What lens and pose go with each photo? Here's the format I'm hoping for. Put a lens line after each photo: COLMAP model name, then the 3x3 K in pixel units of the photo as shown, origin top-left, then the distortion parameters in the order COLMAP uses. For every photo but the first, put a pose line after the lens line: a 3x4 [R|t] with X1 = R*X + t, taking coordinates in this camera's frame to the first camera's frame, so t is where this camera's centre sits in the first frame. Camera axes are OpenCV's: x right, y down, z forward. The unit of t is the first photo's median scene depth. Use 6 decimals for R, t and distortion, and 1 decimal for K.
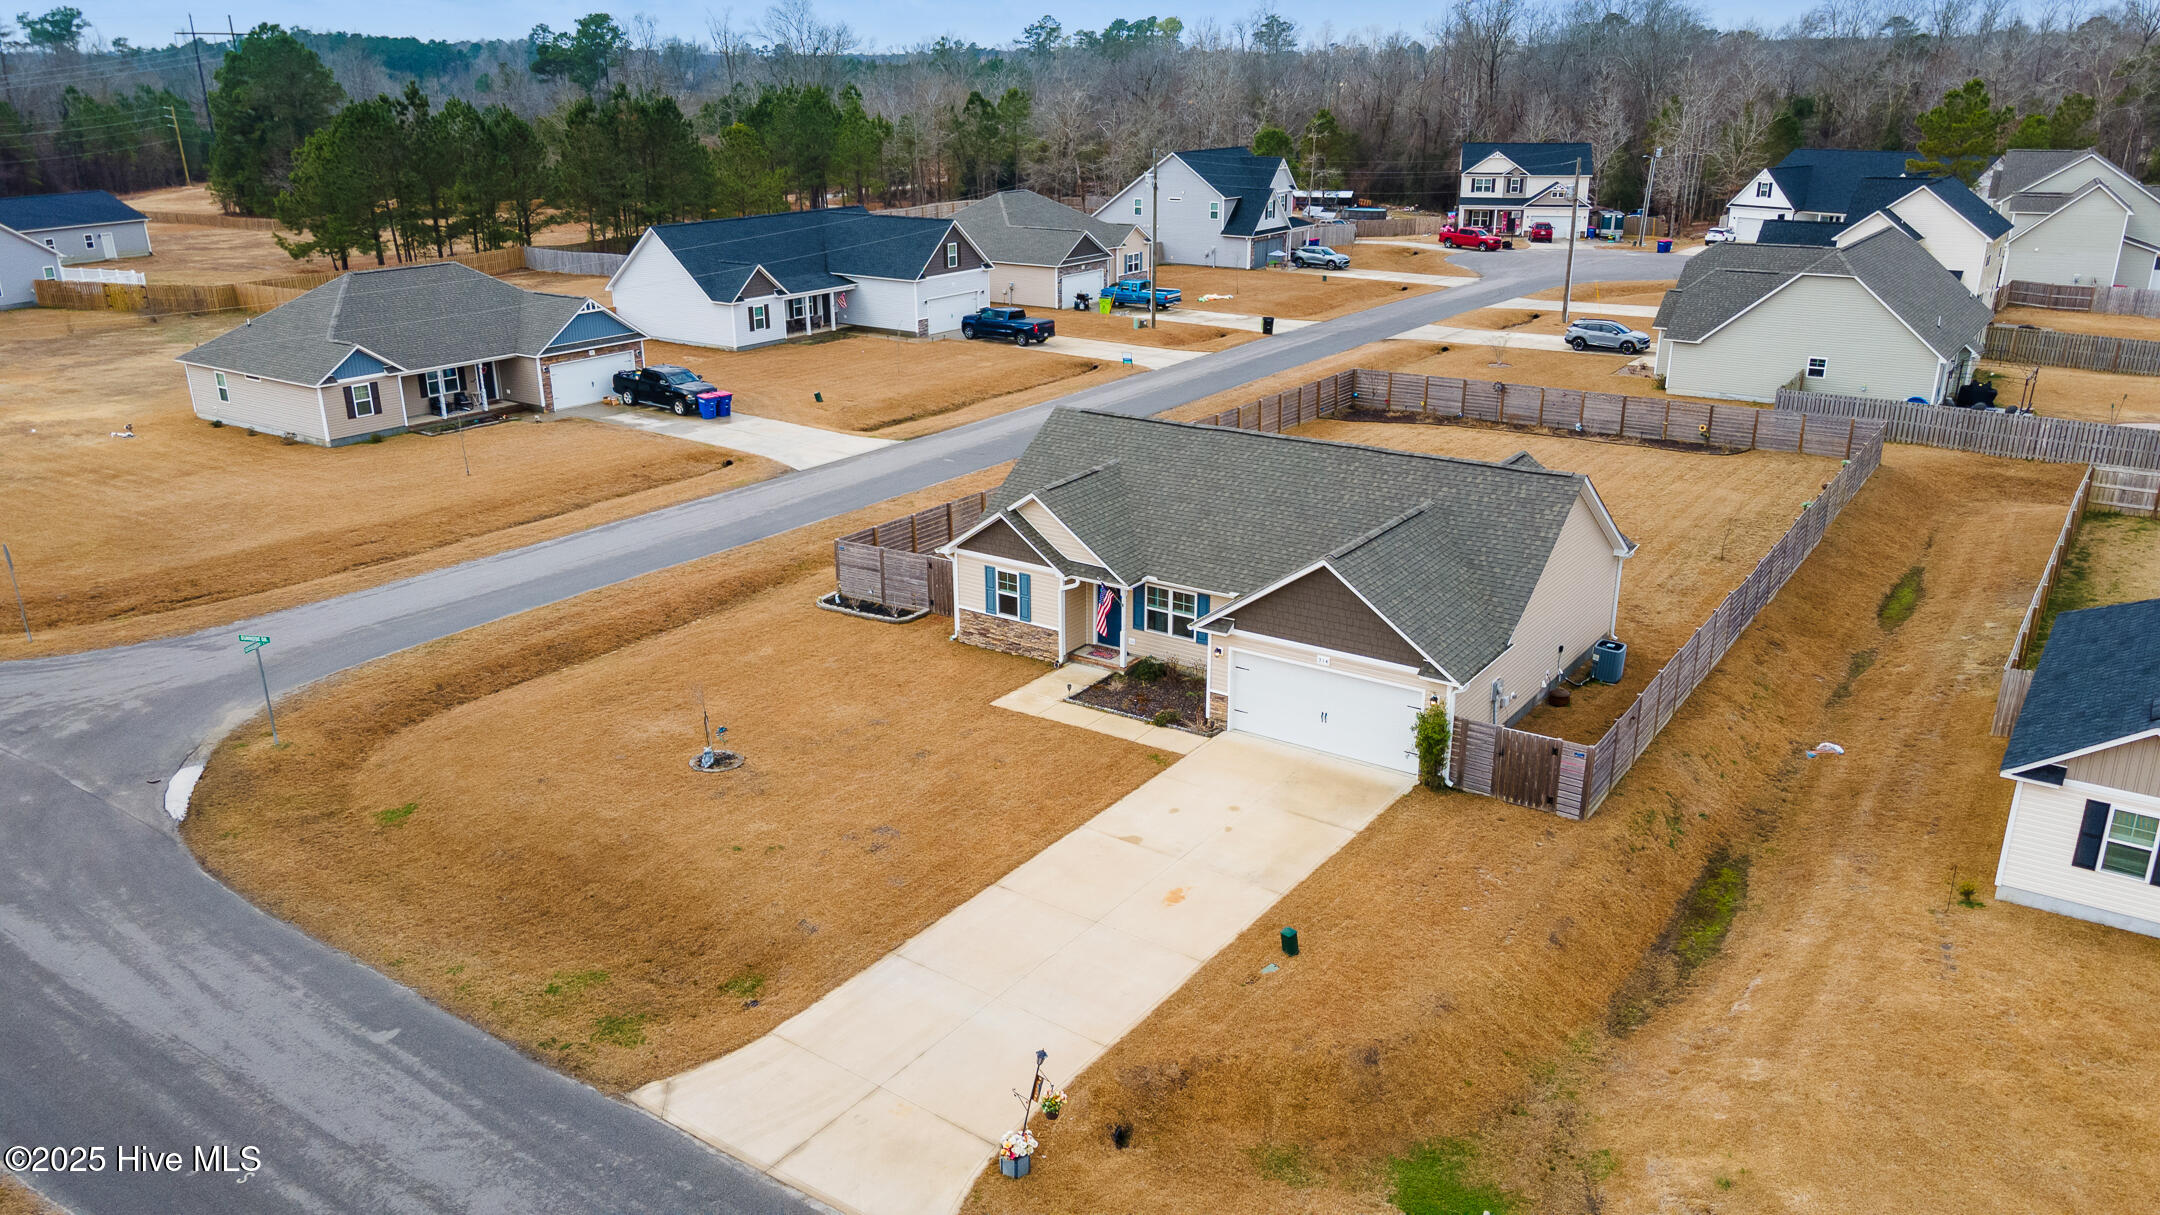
lens RADIAL K [[1581.2, 0, 1086.6], [0, 1581.2, 600.3], [0, 0, 1]] dist [0.031432, 0.013607]
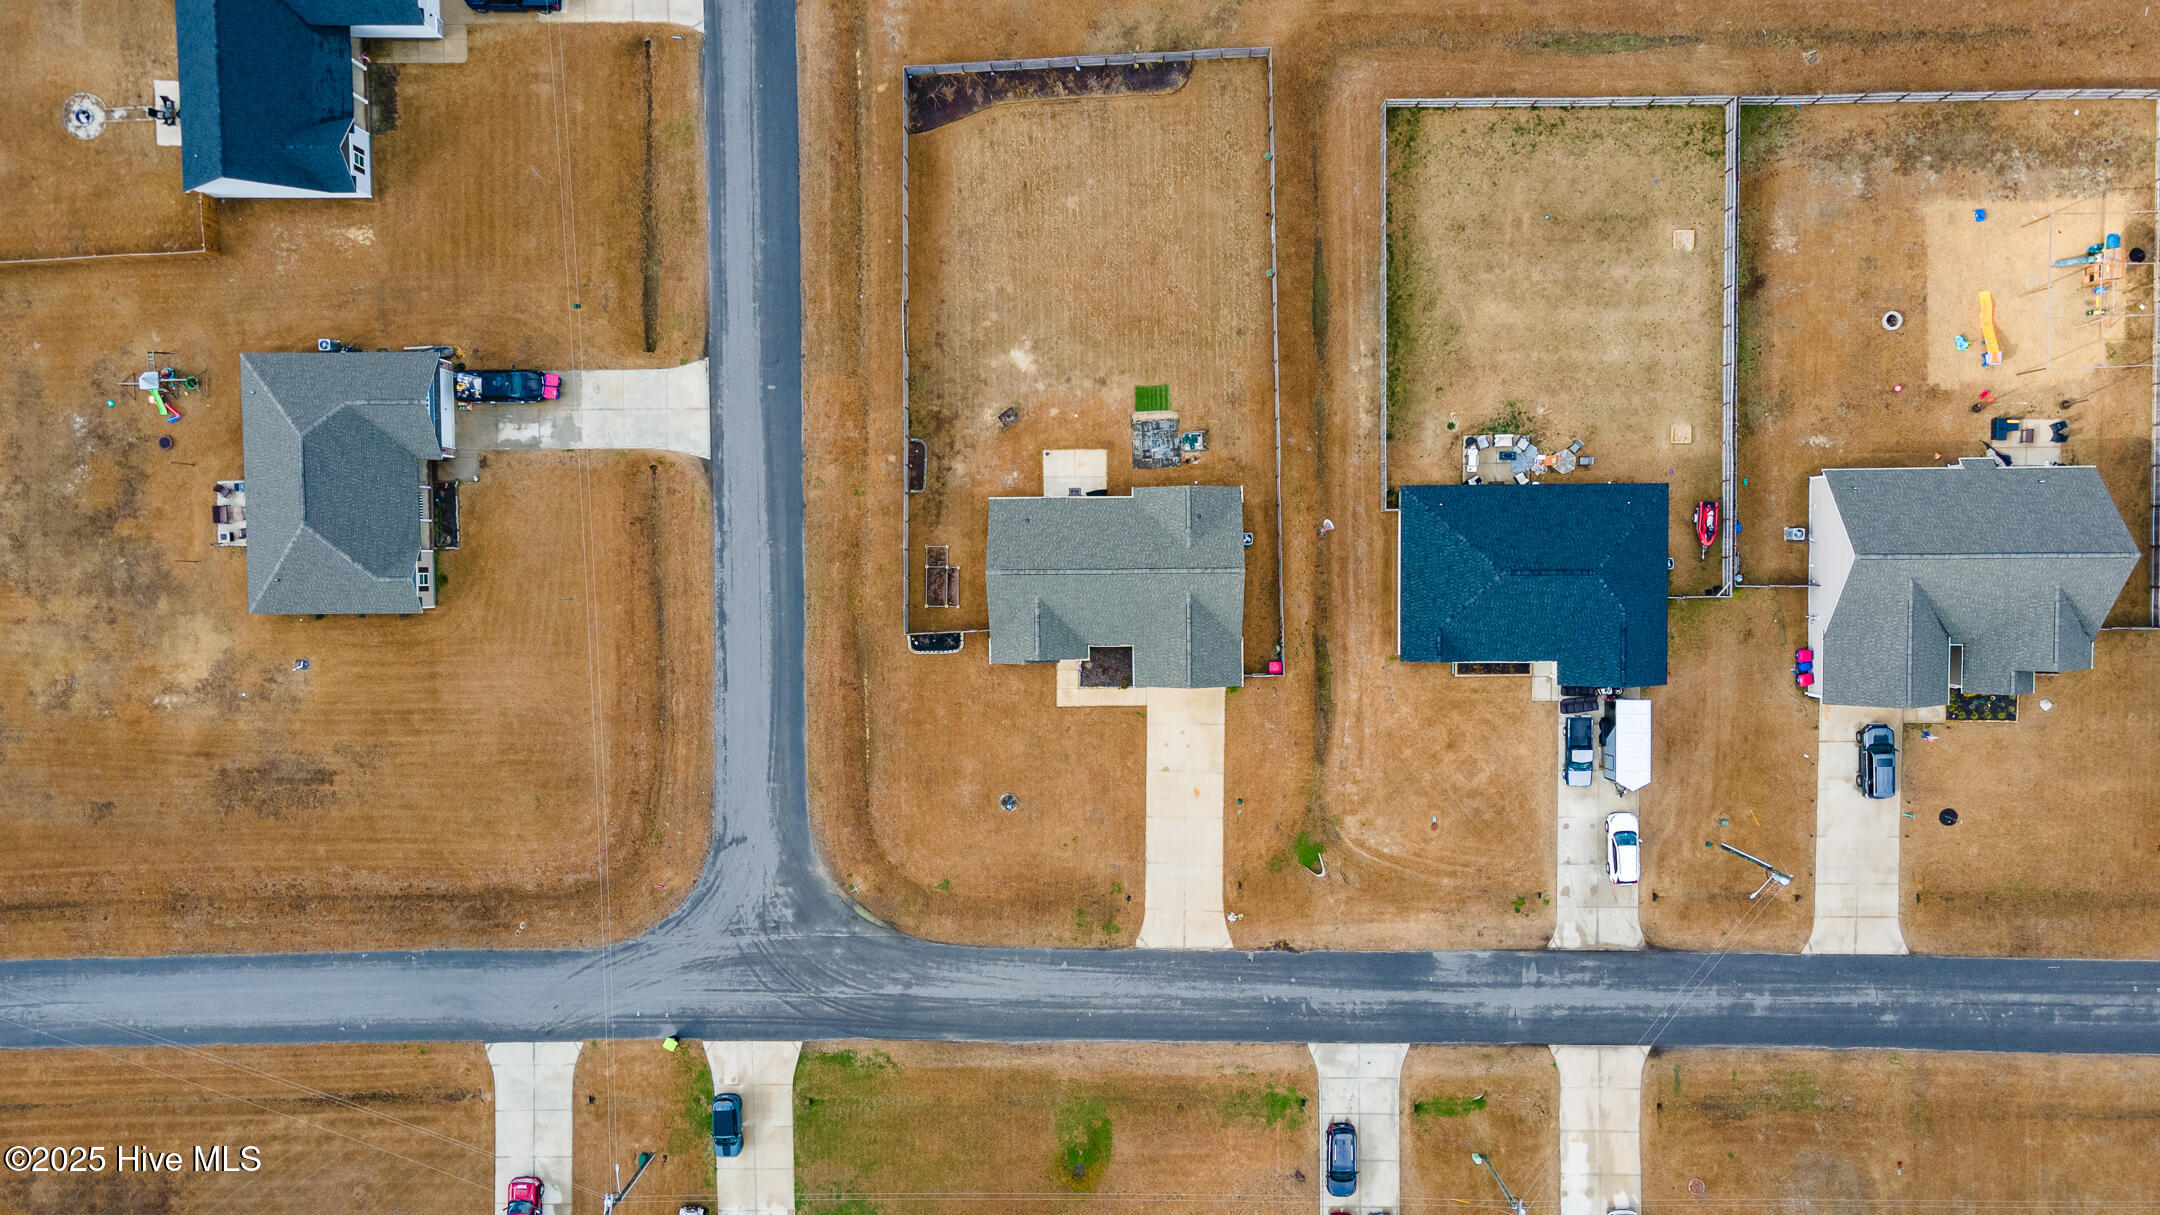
lens RADIAL K [[1581.2, 0, 1077.9], [0, 1581.2, 621.4], [0, 0, 1]] dist [0.031432, 0.013607]
pose [[0.818585, -0.572712, -0.043816, 0.136317], [0.210476, 0.228109, 0.950613, -2.077264], [-0.534433, -0.787380, 0.307269, 0.265523]]
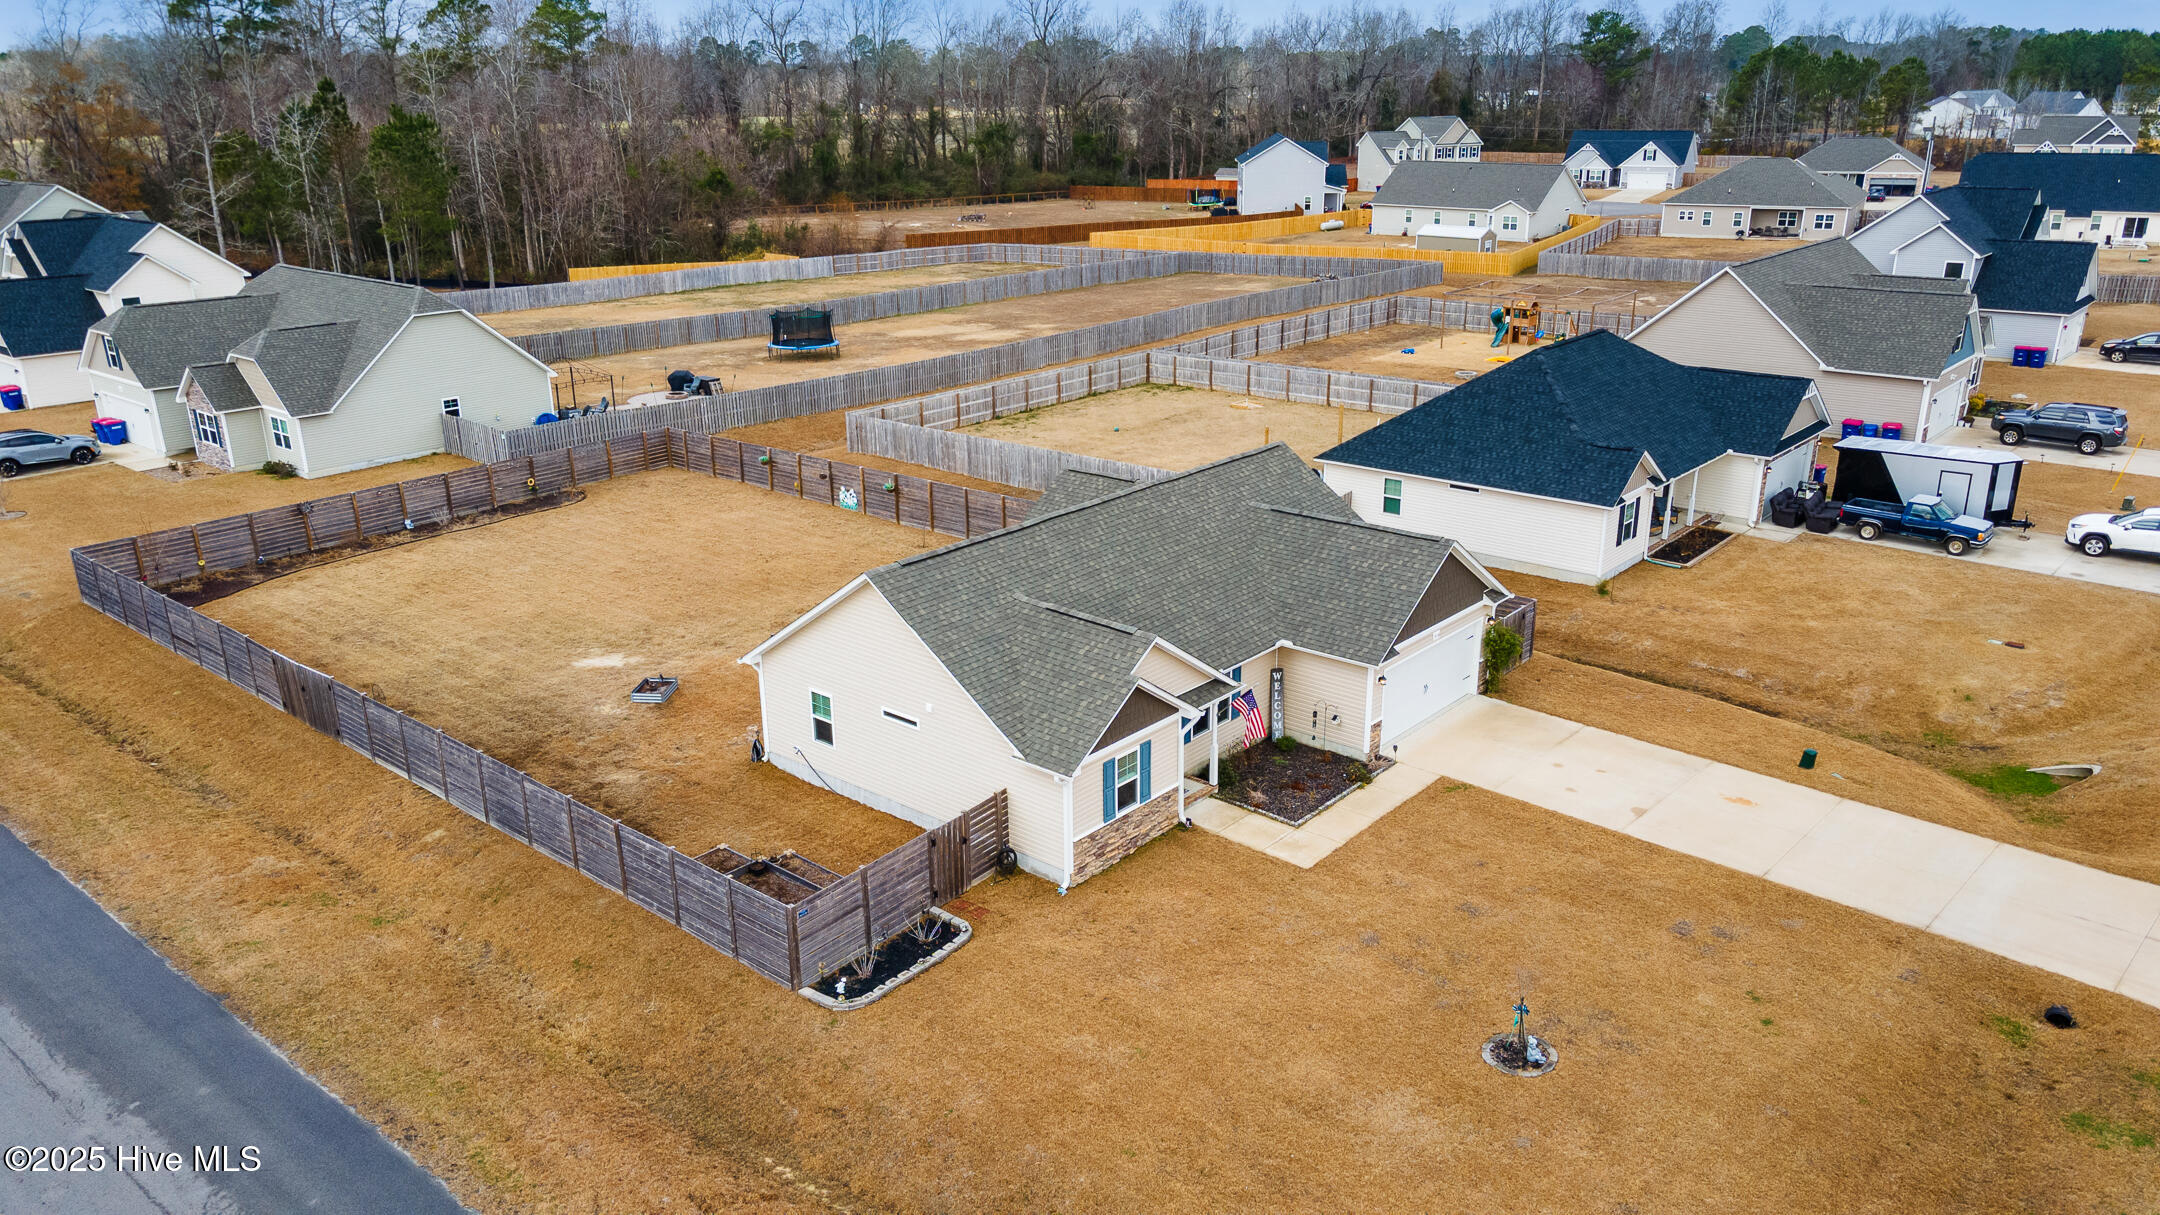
lens RADIAL K [[1581.2, 0, 1070.9], [0, 1581.2, 603.6], [0, 0, 1]] dist [0.031432, 0.013607]
pose [[0.108758, -0.315295, 0.942741, -0.700749], [0.327107, 0.906902, 0.265573, -0.275959], [-0.938708, 0.279494, 0.201768, 0.793417]]
